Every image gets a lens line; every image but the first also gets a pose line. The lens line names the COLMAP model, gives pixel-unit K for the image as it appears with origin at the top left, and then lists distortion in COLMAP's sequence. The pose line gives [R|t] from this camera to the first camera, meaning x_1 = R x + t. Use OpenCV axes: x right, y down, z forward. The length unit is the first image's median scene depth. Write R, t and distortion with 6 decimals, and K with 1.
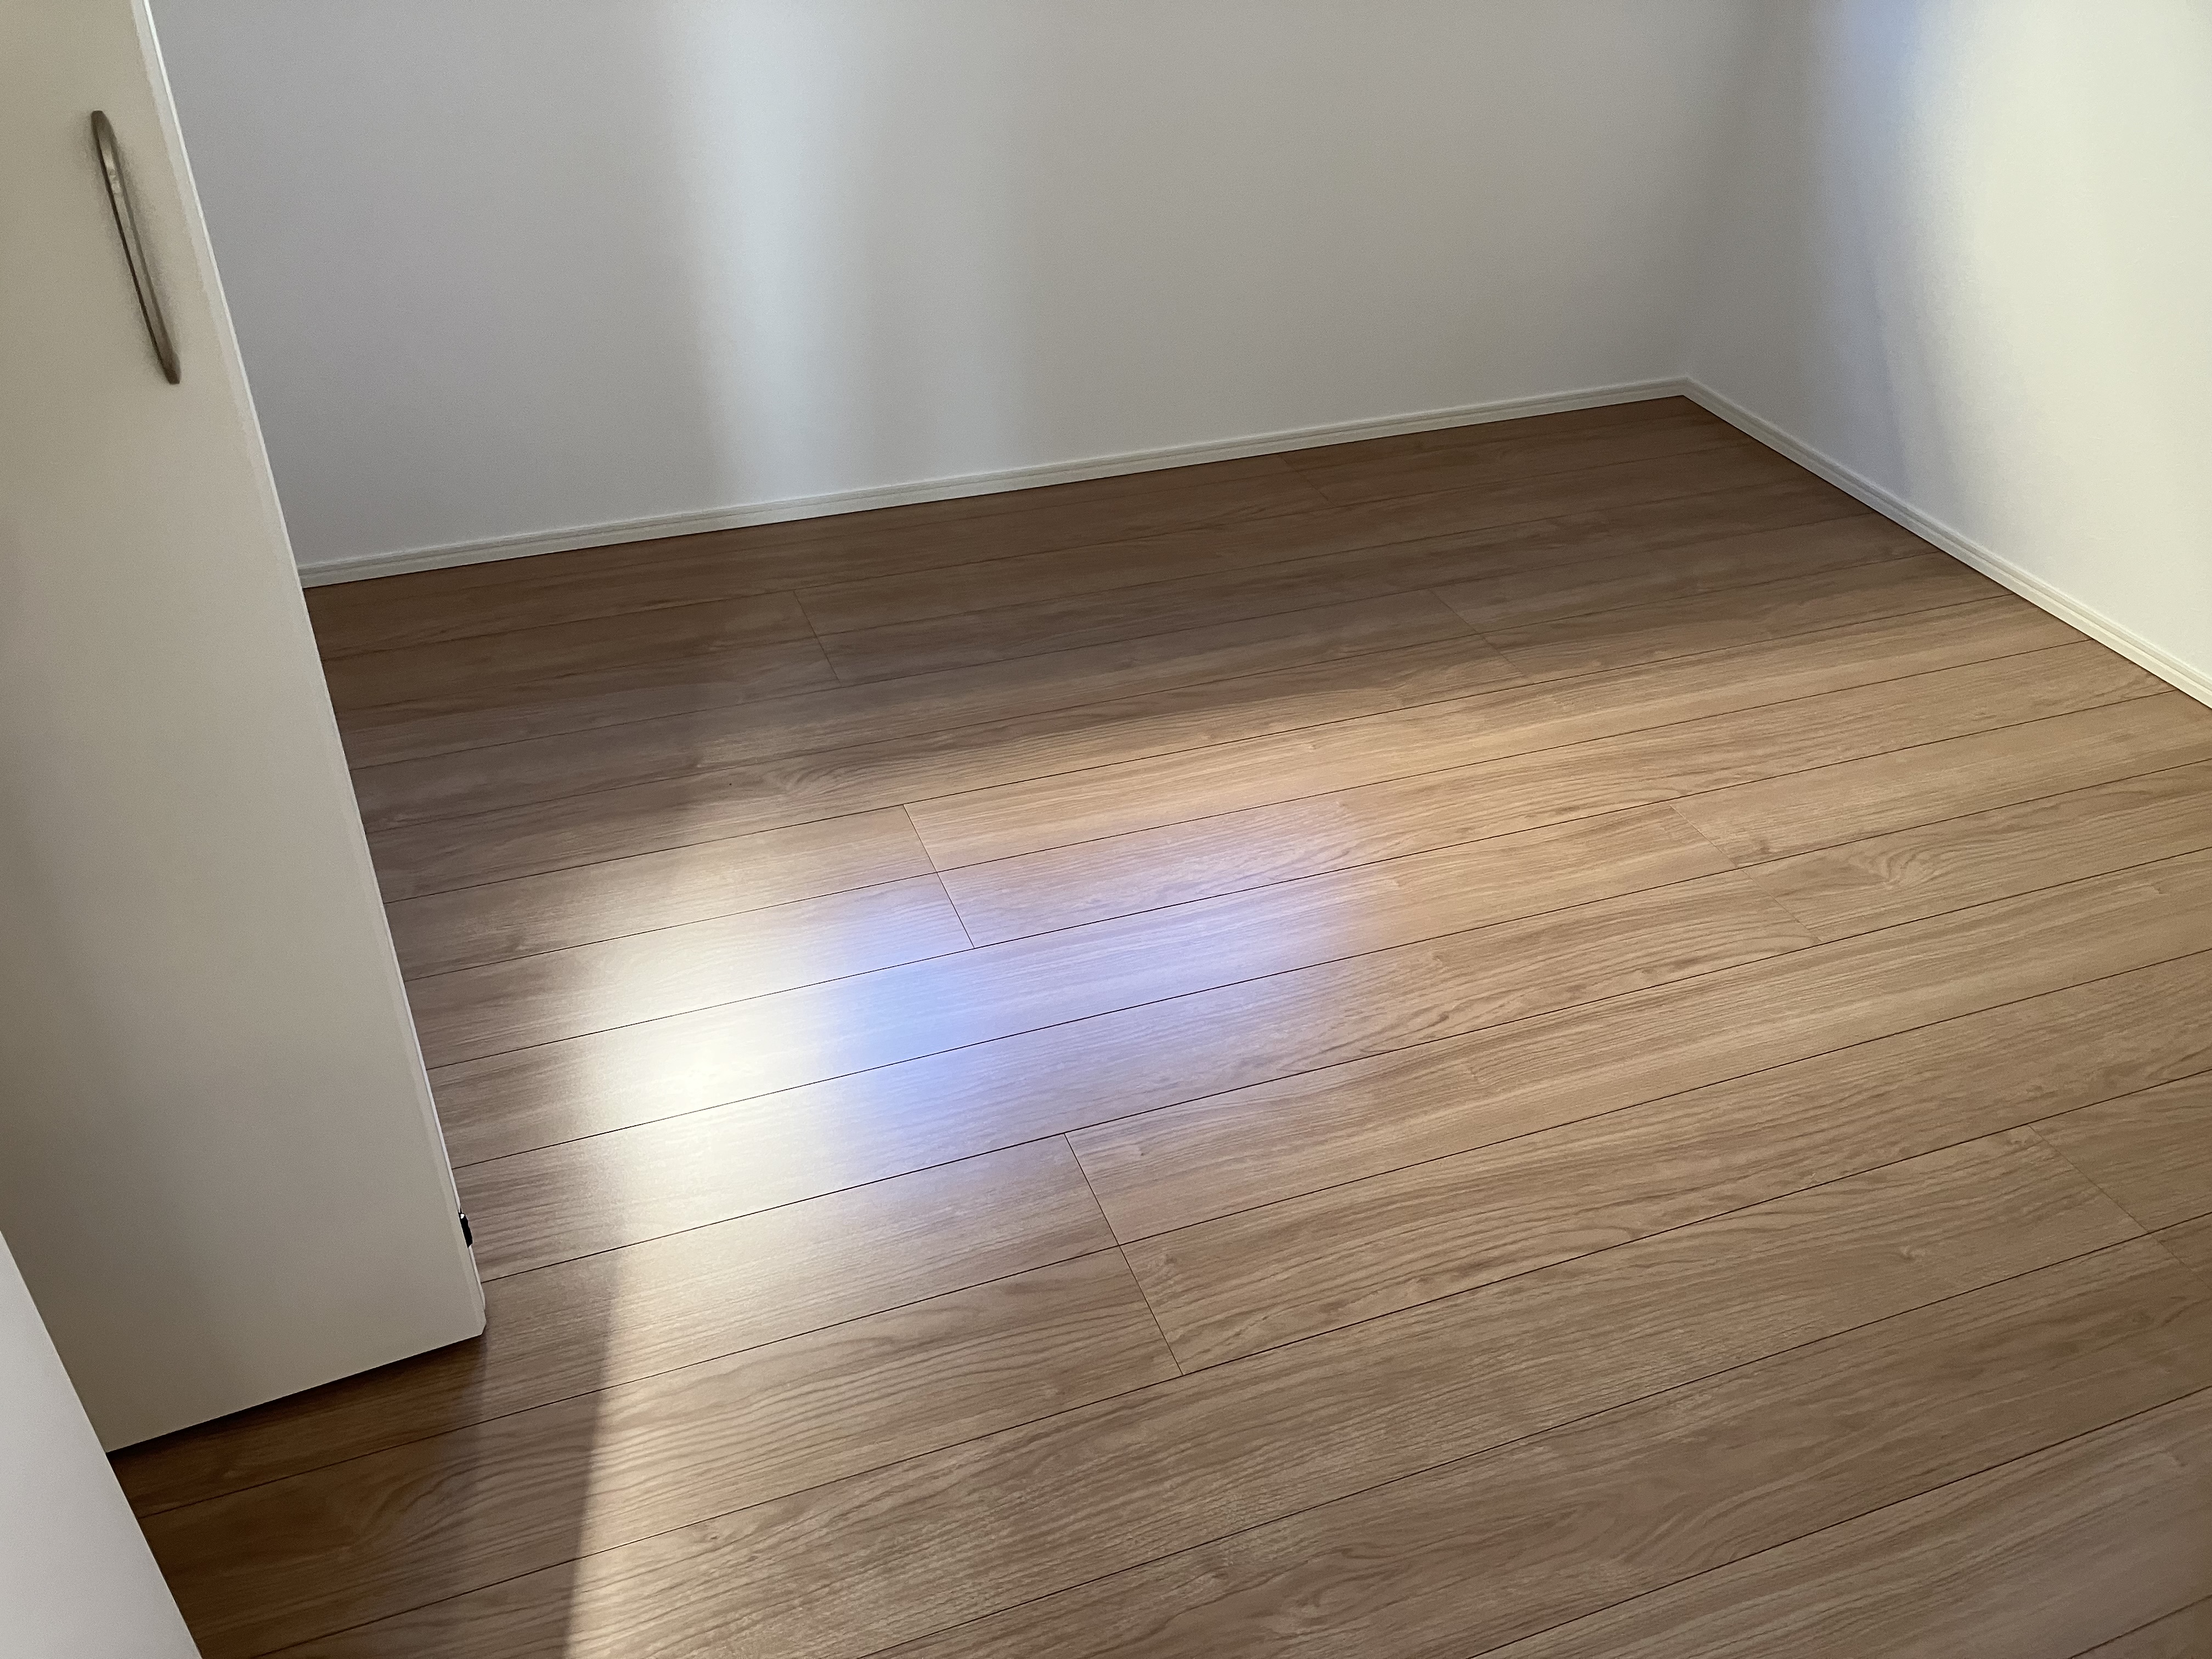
lens RADIAL K [[1779.9, 0, 1039.8], [0, 1779.9, 851.8], [0, 0, 1]] dist [0.022940, -0.028943]
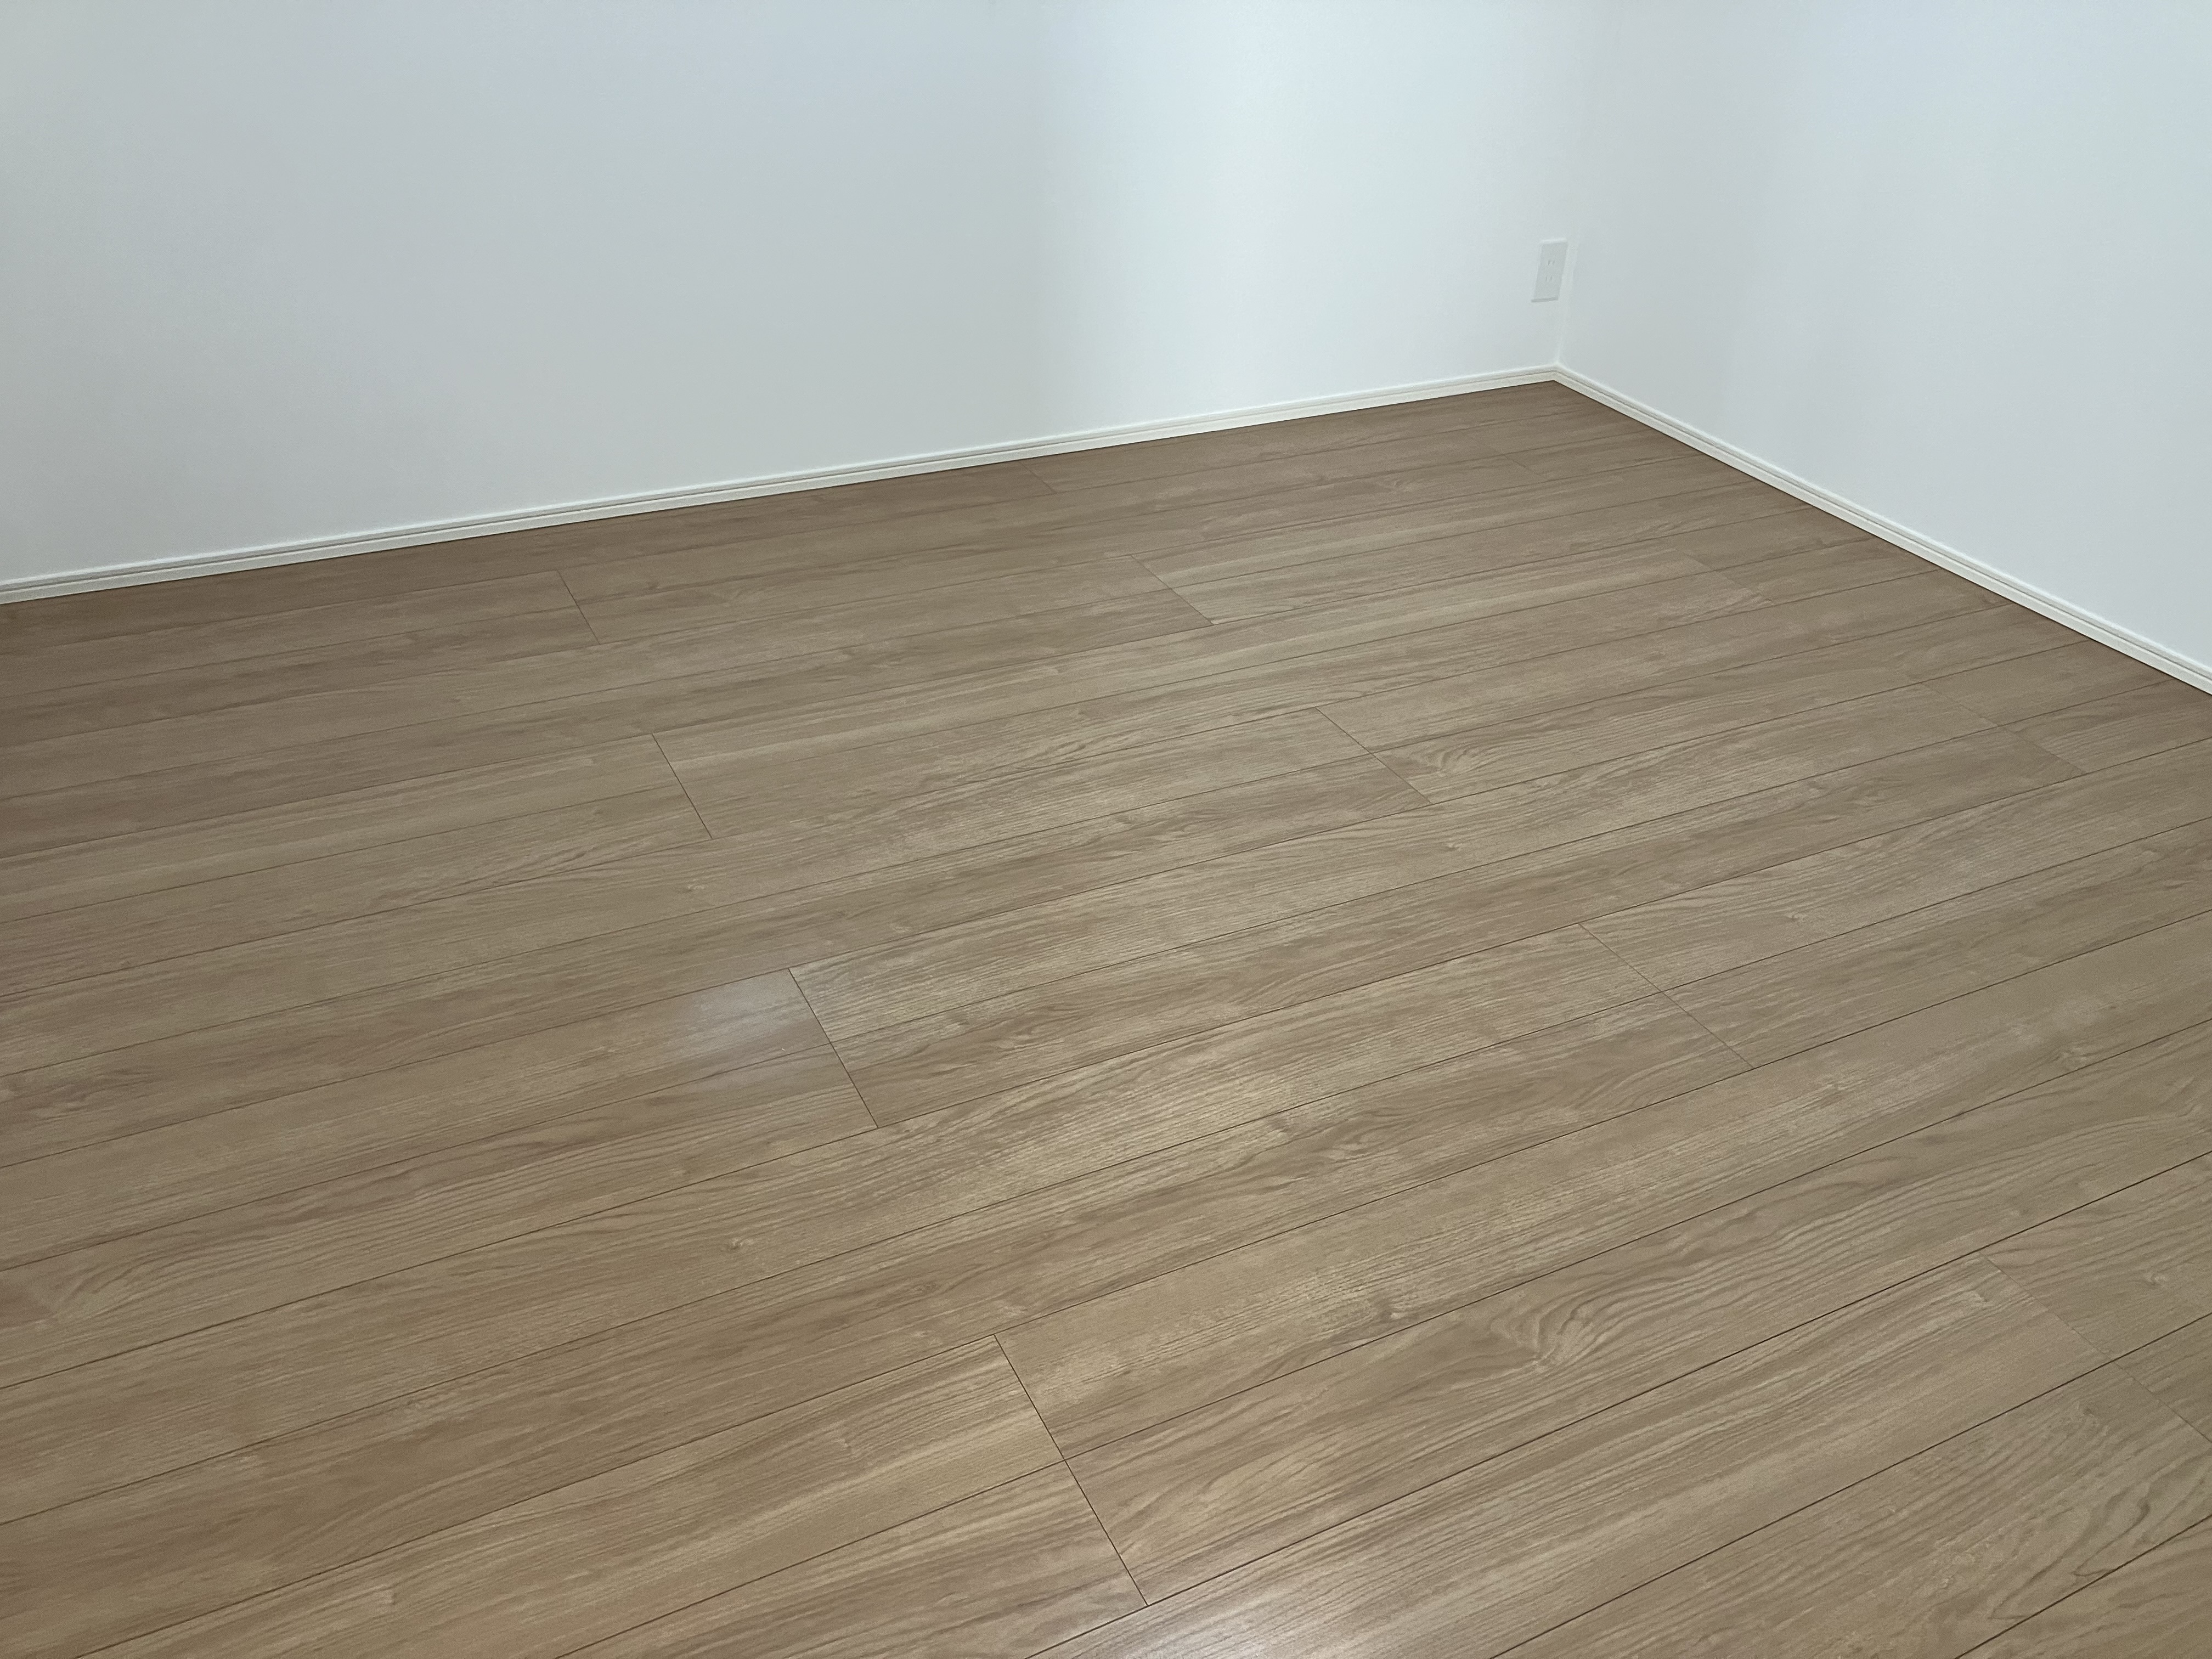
lens RADIAL K [[1779.9, 0, 1046.2], [0, 1779.9, 871.6], [0, 0, 1]] dist [0.022940, -0.028943]
pose [[0.994587, -0.042485, 0.094821, -0.176953], [0.046033, 0.998307, -0.035552, 0.218773], [-0.093150, 0.039725, 0.994859, -0.300575]]
